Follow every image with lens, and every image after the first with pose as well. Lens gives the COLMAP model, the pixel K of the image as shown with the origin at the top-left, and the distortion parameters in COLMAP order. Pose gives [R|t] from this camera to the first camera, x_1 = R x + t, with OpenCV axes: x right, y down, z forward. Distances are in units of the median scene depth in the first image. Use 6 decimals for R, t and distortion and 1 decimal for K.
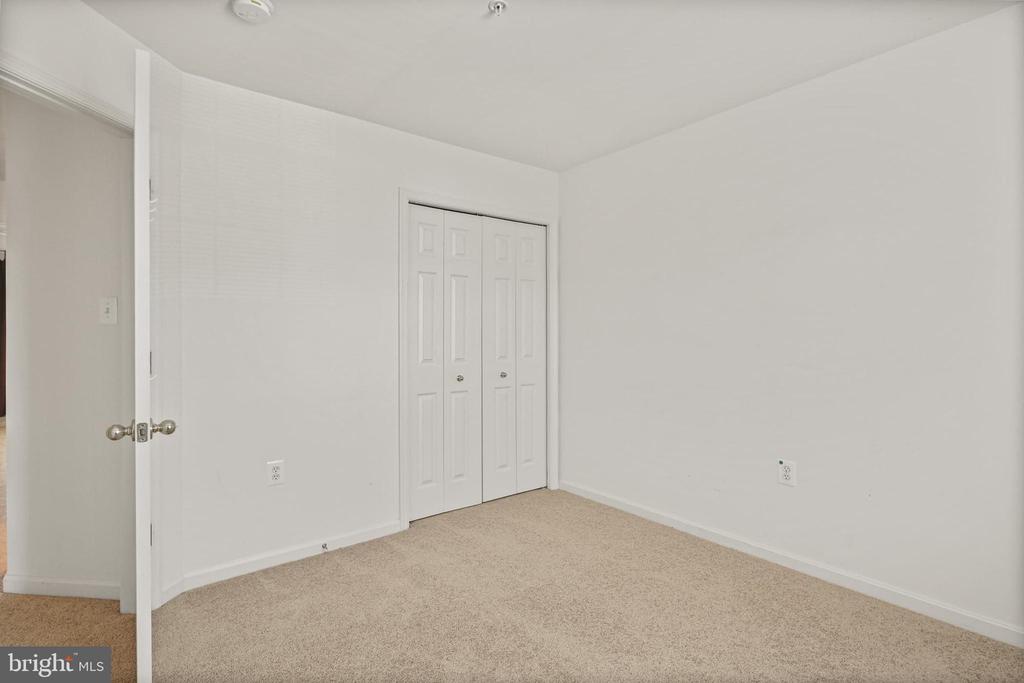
lens RADIAL K [[482.6, 0, 507.6], [0, 482.6, 344.2], [0, 0, 1]] dist [0.007013, -0.003894]
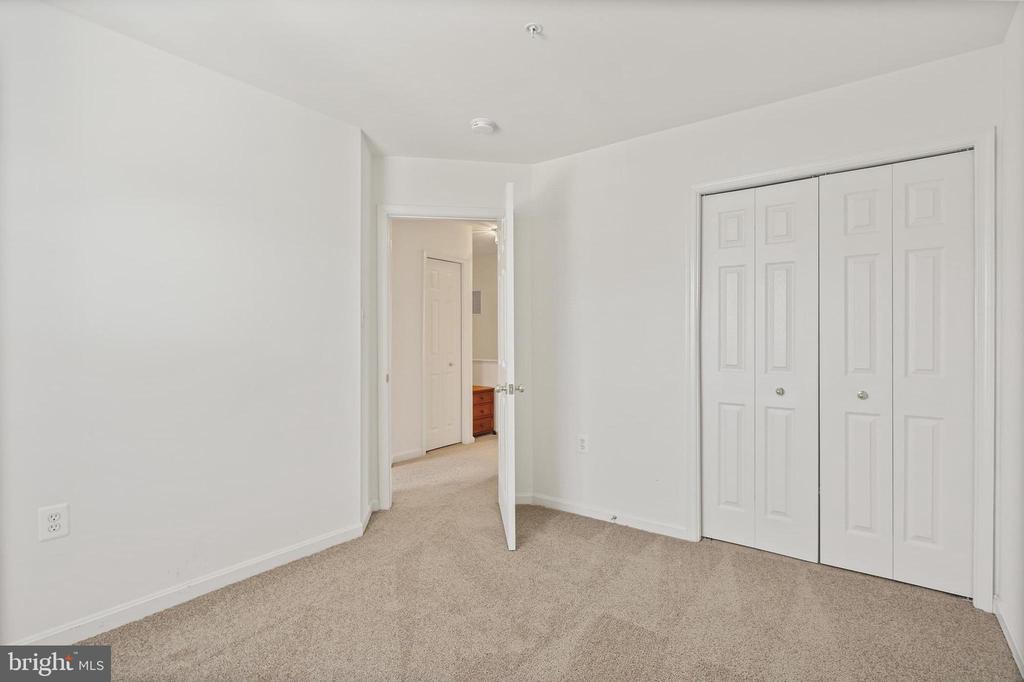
lens RADIAL K [[482.6, 0, 519.8], [0, 482.6, 338.8], [0, 0, 1]] dist [0.007013, -0.003894]
pose [[0.291514, 0.005140, -0.956553, 0.577109], [-0.013571, 0.999907, 0.001237, -0.011731], [0.956470, 0.012621, 0.291557, 0.375580]]
